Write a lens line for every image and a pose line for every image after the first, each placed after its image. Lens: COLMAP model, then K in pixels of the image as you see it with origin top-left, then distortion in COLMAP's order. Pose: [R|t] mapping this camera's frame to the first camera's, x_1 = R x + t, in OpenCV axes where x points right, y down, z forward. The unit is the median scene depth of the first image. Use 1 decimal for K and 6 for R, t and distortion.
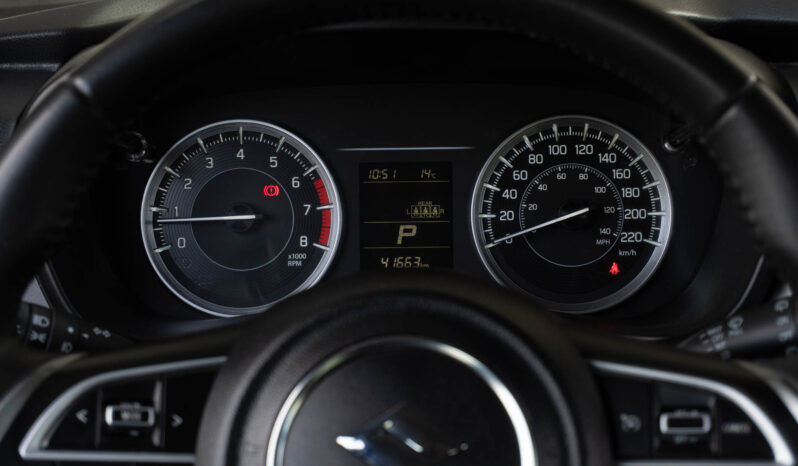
lens RADIAL K [[1699.8, 0, 399.0], [0, 1699.8, 233.0], [0, 0, 1]] dist [0.005931, -0.141692]
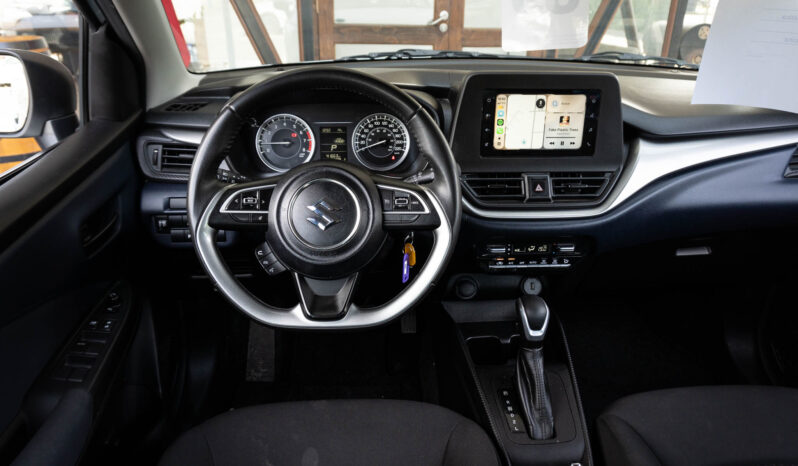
lens RADIAL K [[529.2, 0, 399.0], [0, 529.2, 233.0], [0, 0, 1]] dist [-0.049877, 0.018996]
pose [[0.996146, -0.011852, 0.086905, 0.041803], [-0.003152, 0.985350, 0.170514, -0.012189], [-0.087653, -0.170131, 0.981515, -0.101778]]
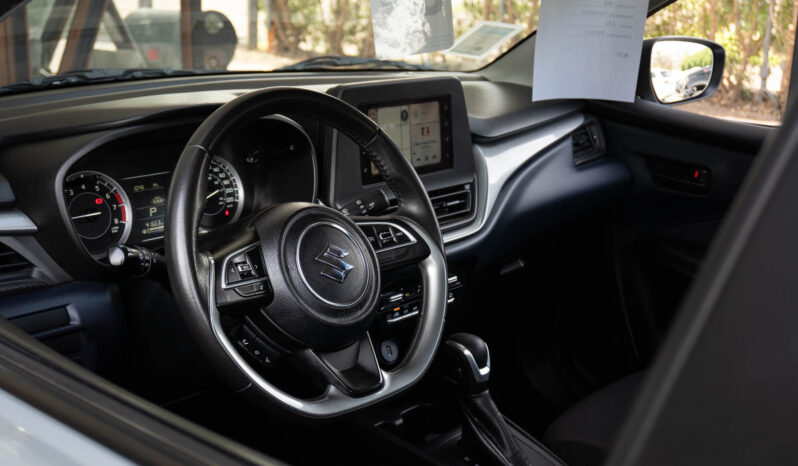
lens RADIAL K [[981.4, 0, 373.4], [0, 981.4, 232.3], [0, 0, 1]] dist [0.007525, 0.007634]
pose [[0.667259, -0.158396, 0.727788, -0.788421], [0.162050, 0.984592, 0.065715, -0.010993], [-0.726984, 0.074089, 0.682646, -0.142911]]
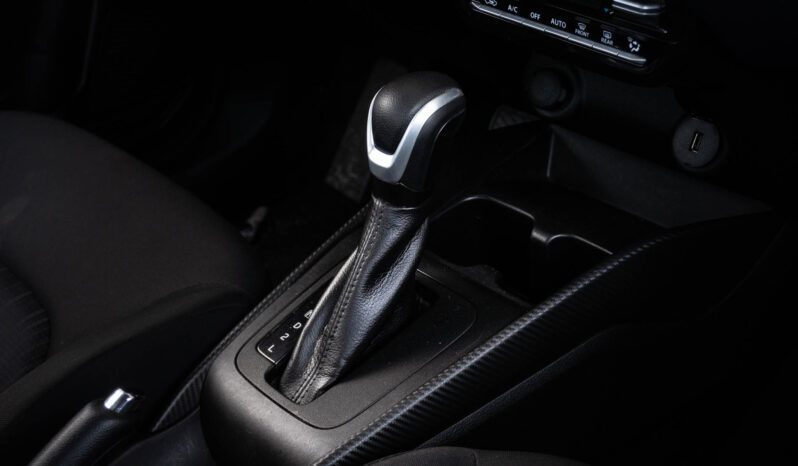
lens RADIAL K [[1128.7, 0, 399.0], [0, 1128.7, 233.0], [0, 0, 1]] dist [-0.016448, -0.020791]
pose [[0.692584, 0.369697, -0.619396, 0.864847], [-0.149733, 0.913656, 0.377906, 0.071087], [0.705626, -0.168988, 0.688139, 0.225414]]
